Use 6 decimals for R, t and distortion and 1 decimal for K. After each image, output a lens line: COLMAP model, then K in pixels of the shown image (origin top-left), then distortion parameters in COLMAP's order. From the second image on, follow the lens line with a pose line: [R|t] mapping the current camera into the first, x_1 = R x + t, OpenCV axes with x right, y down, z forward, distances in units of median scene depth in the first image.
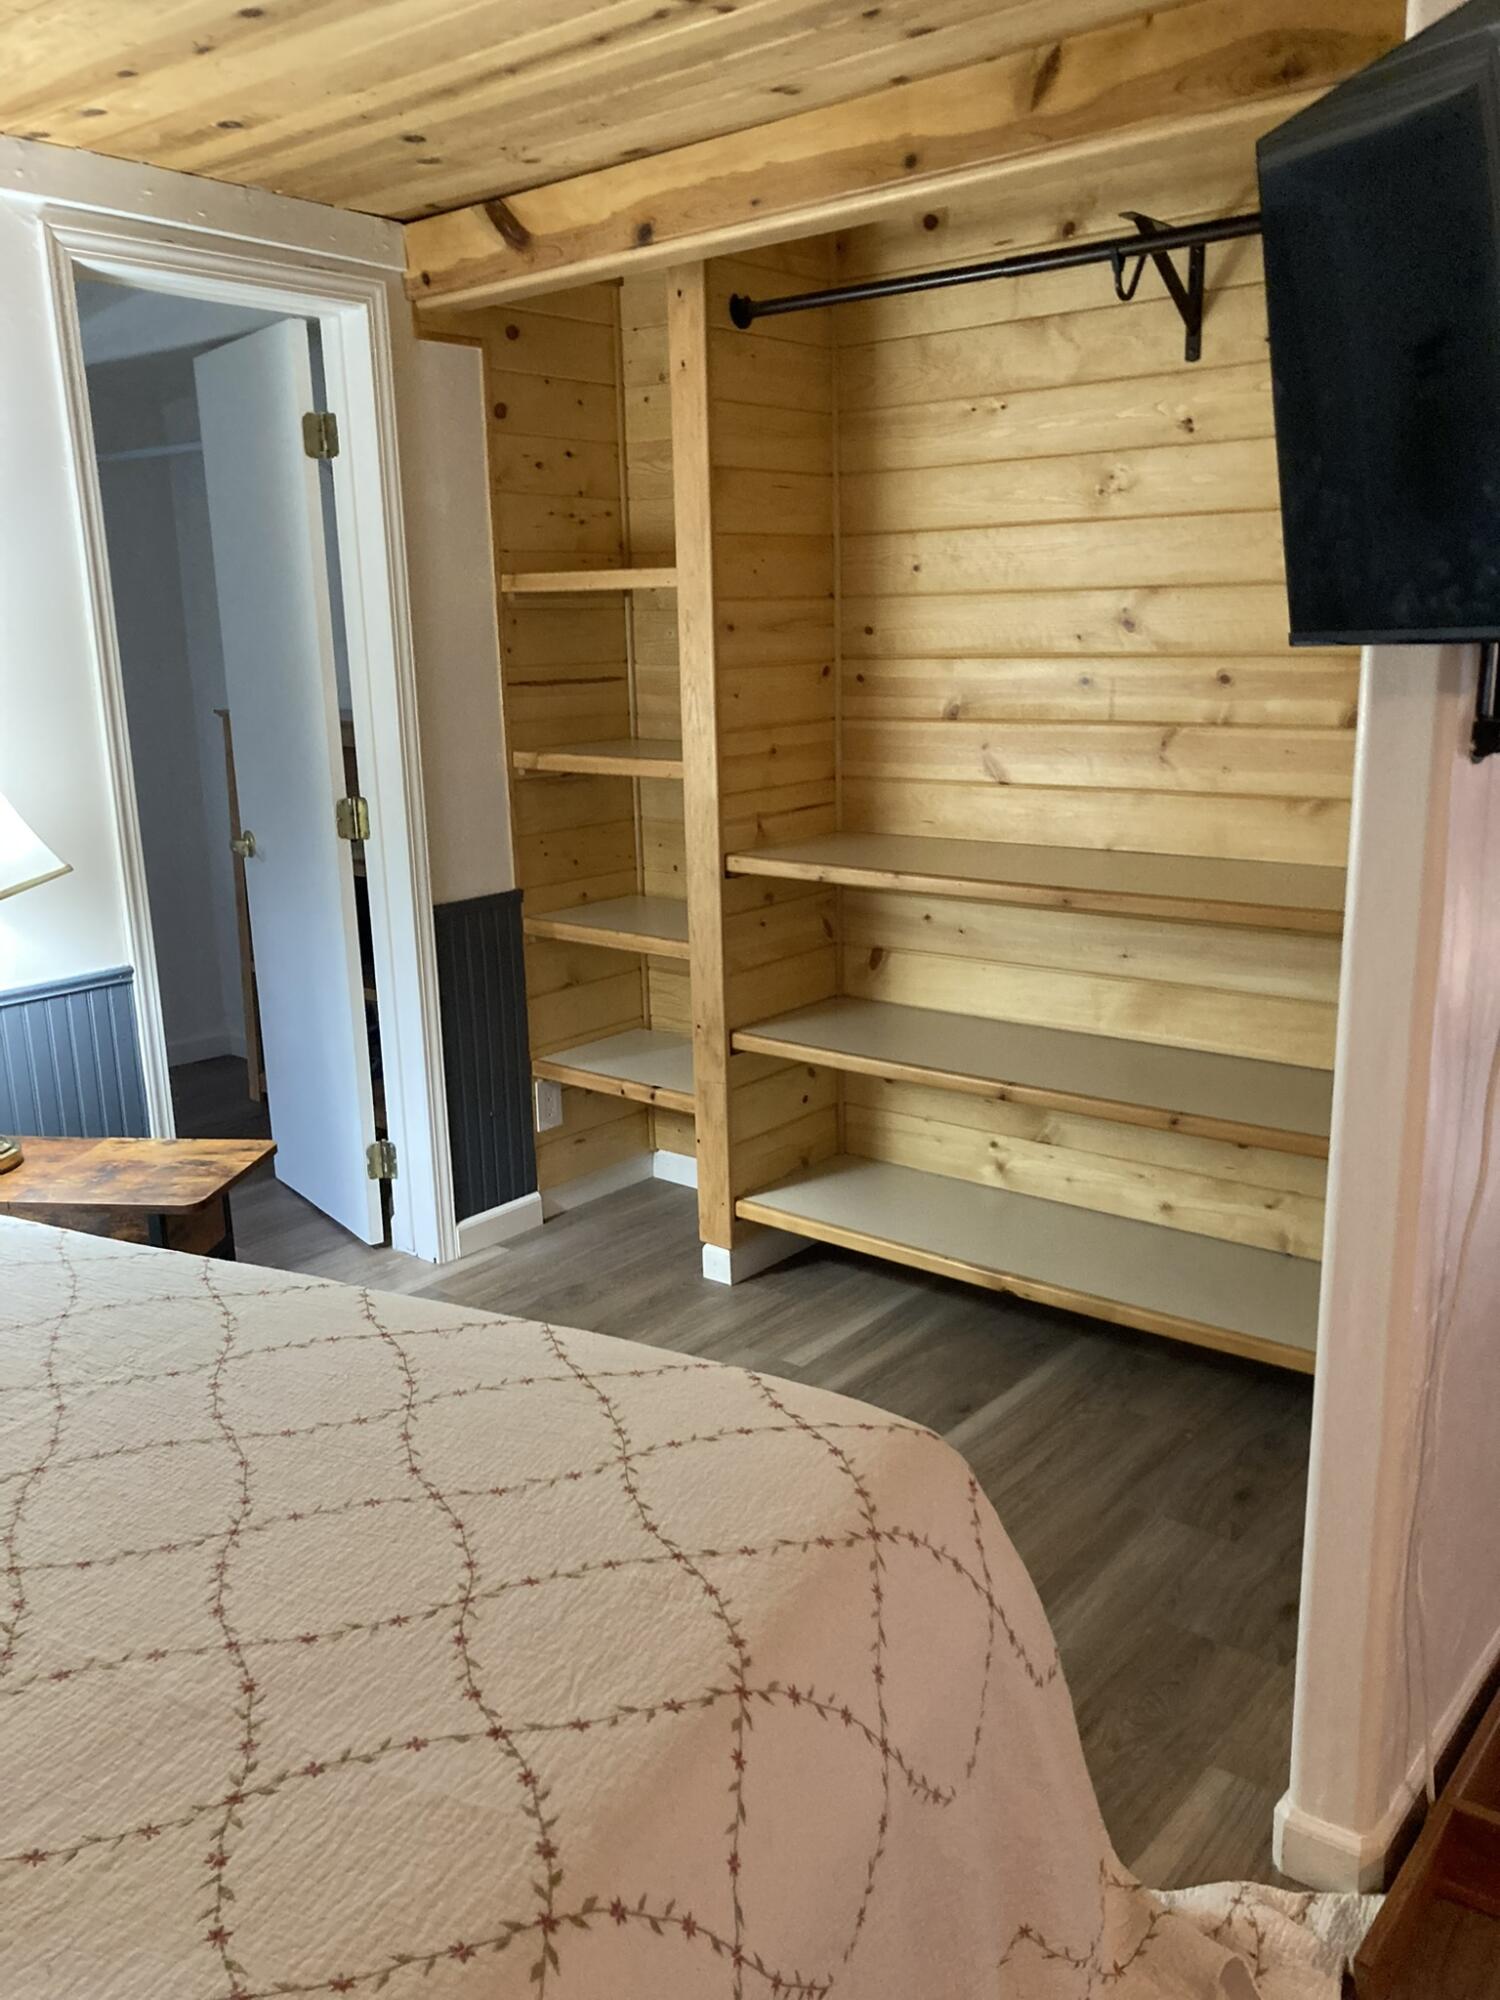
lens RADIAL K [[1638.2, 0, 743.1], [0, 1638.2, 1016.6], [0, 0, 1]] dist [0.051013, -0.052843]
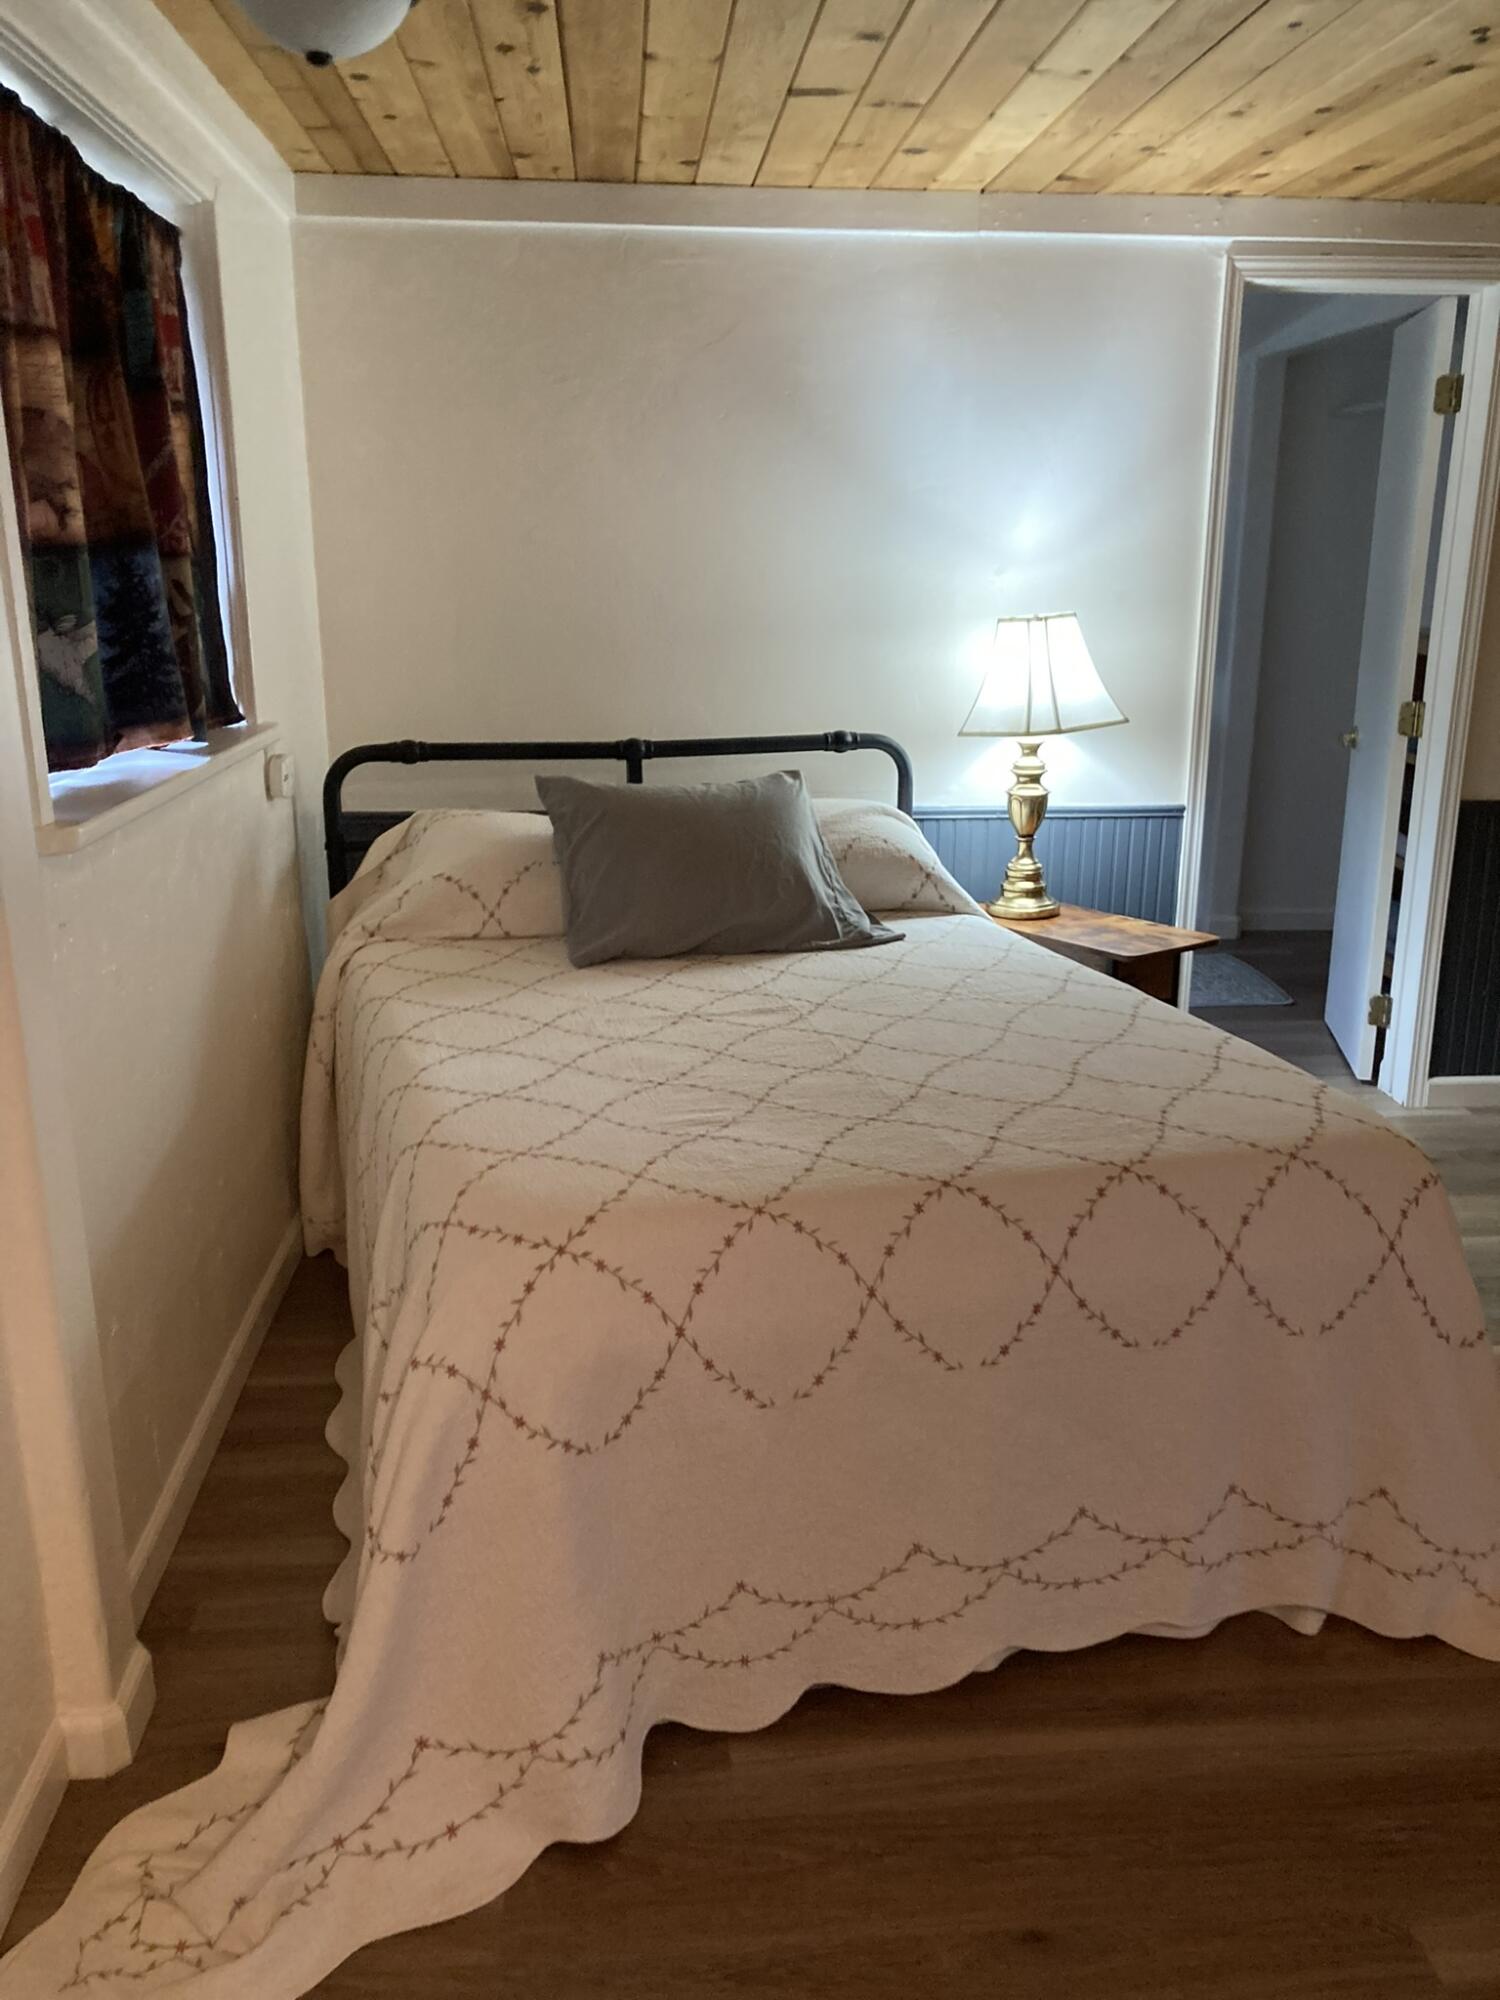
lens RADIAL K [[1638.2, 0, 750.2], [0, 1638.2, 997.6], [0, 0, 1]] dist [0.051013, -0.052843]
pose [[0.697185, 0.213051, -0.684501, 0.373849], [-0.192467, 0.975391, 0.107557, 0.051600], [0.690572, 0.056757, 0.721034, -0.231895]]
